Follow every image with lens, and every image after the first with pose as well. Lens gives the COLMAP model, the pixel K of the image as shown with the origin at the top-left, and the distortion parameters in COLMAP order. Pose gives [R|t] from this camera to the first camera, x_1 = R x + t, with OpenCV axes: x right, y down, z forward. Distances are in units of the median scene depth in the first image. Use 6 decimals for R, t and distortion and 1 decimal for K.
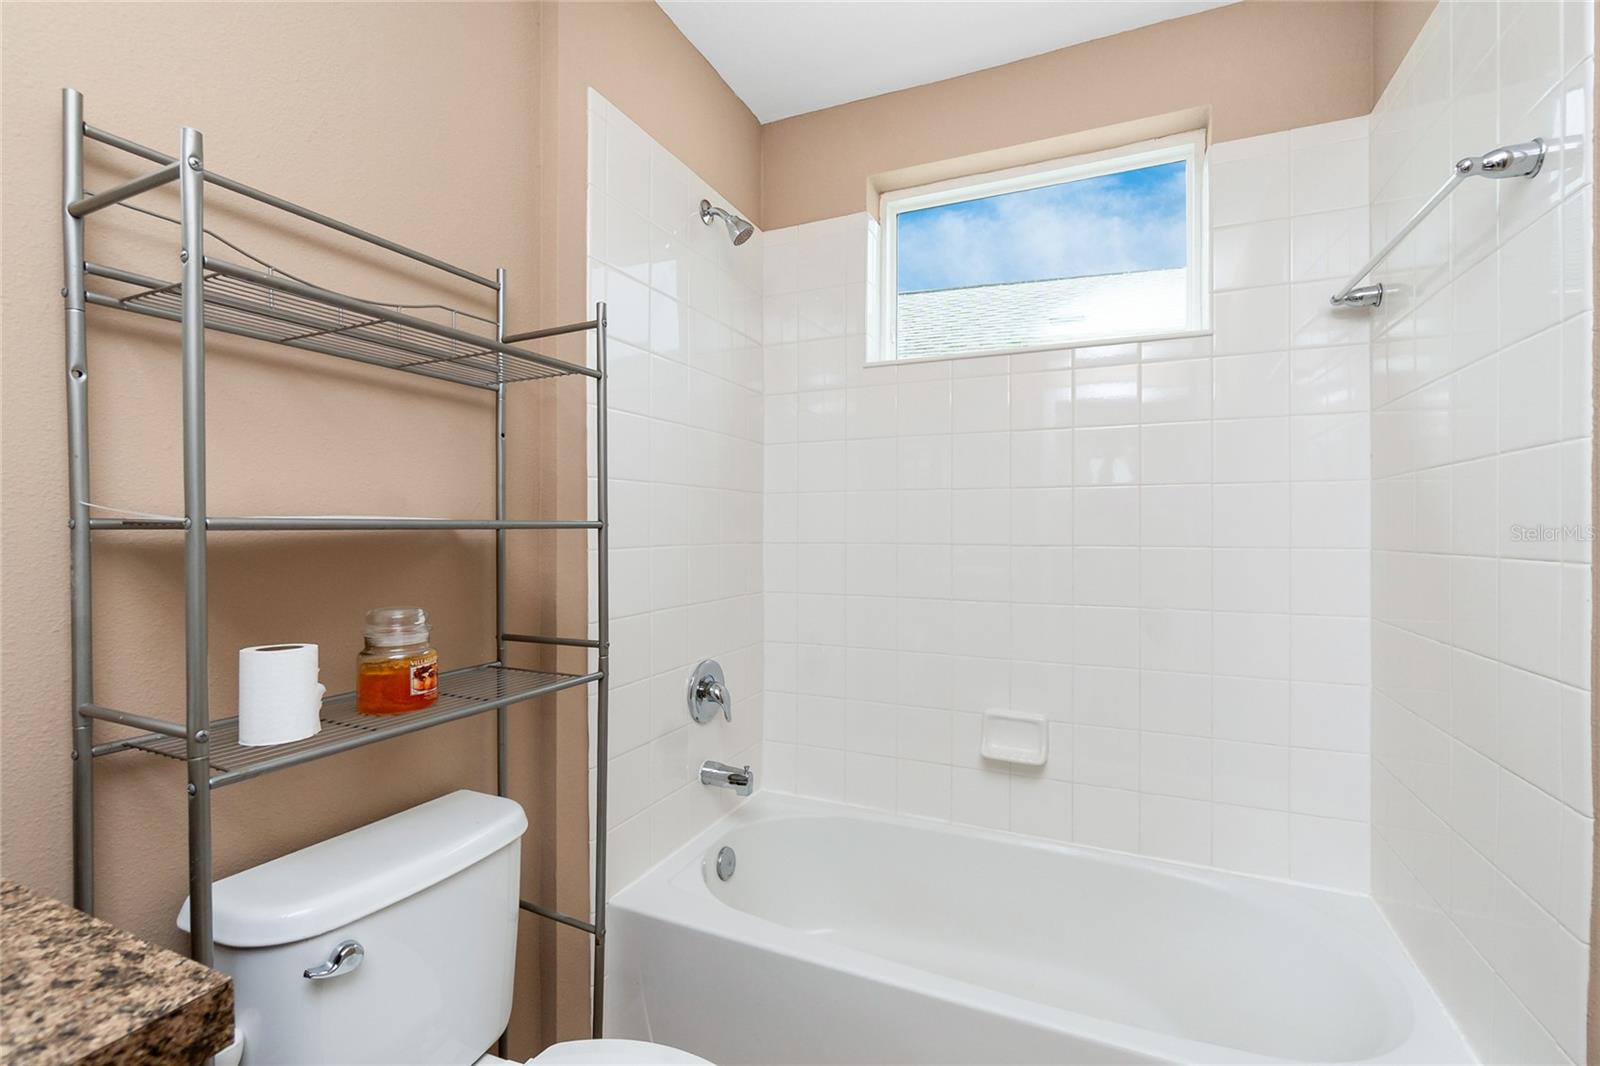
lens RADIAL K [[703.5, 0, 763.1], [0, 703.5, 539.3], [0, 0, 1]] dist [-0.001004, 0.001775]
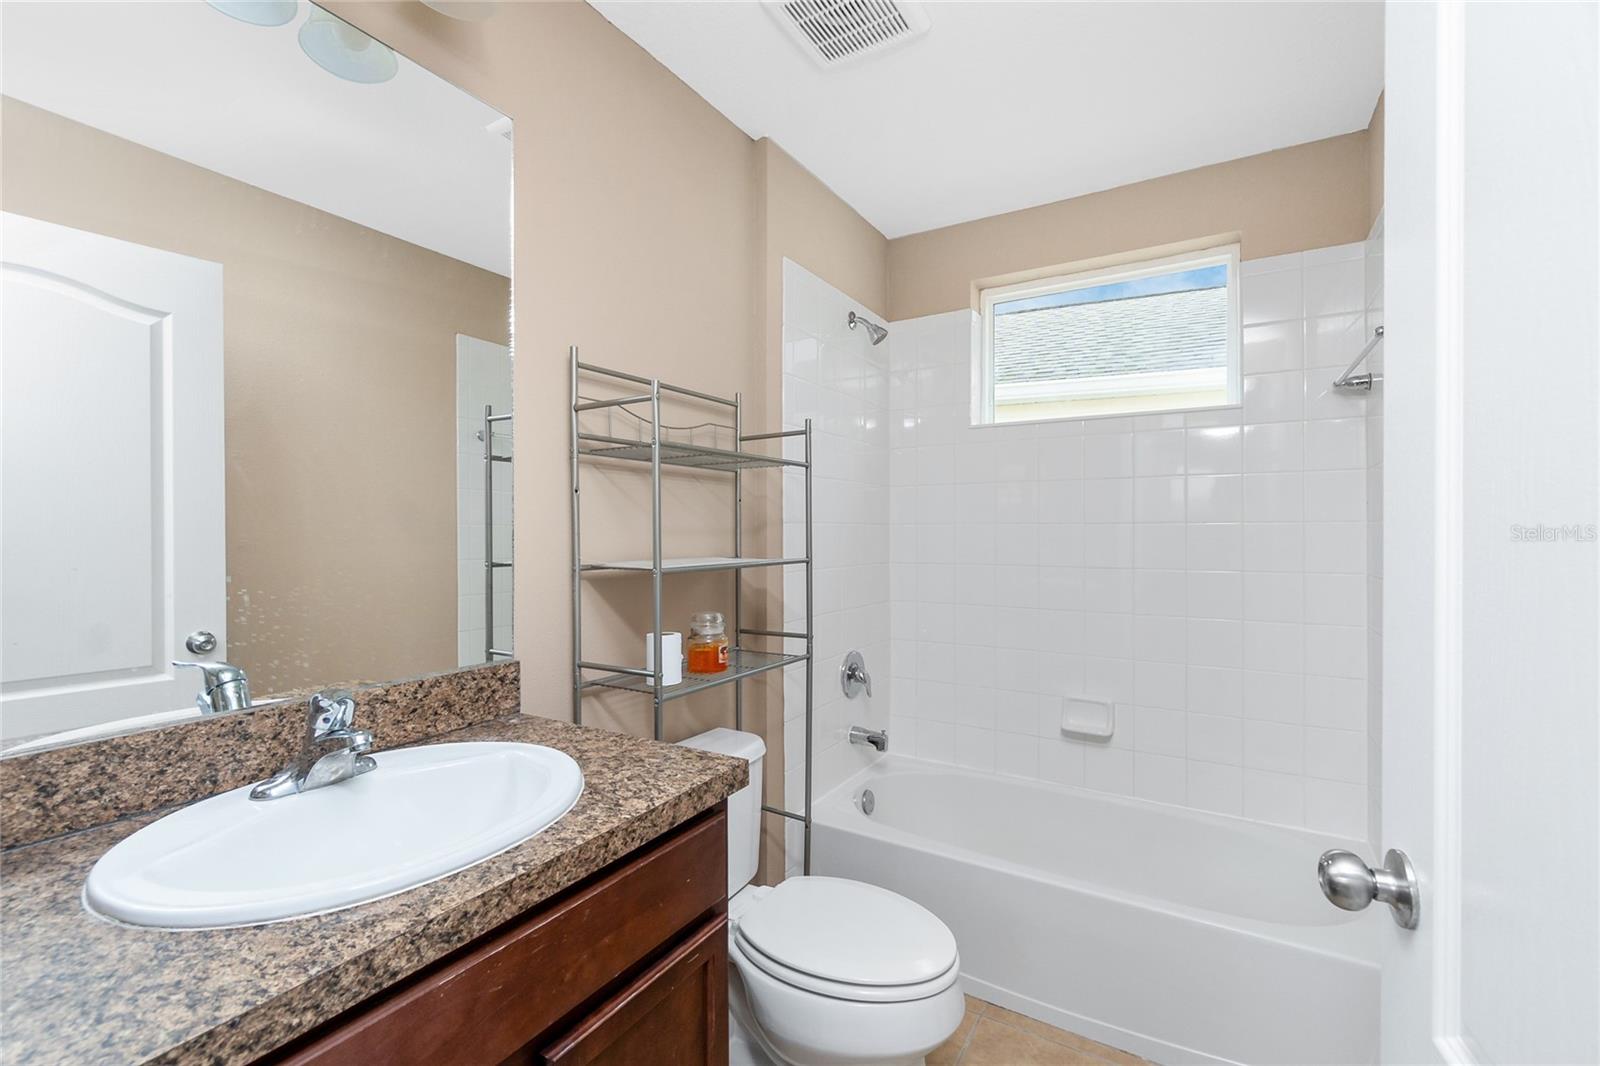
lens RADIAL K [[703.5, 0, 792.1], [0, 703.5, 521.3], [0, 0, 1]] dist [-0.001004, 0.001775]
pose [[0.996893, 0.003569, -0.078681, -0.099051], [-0.005671, 0.999633, -0.026508, -0.045370], [0.078558, 0.026872, 0.996547, -0.396639]]
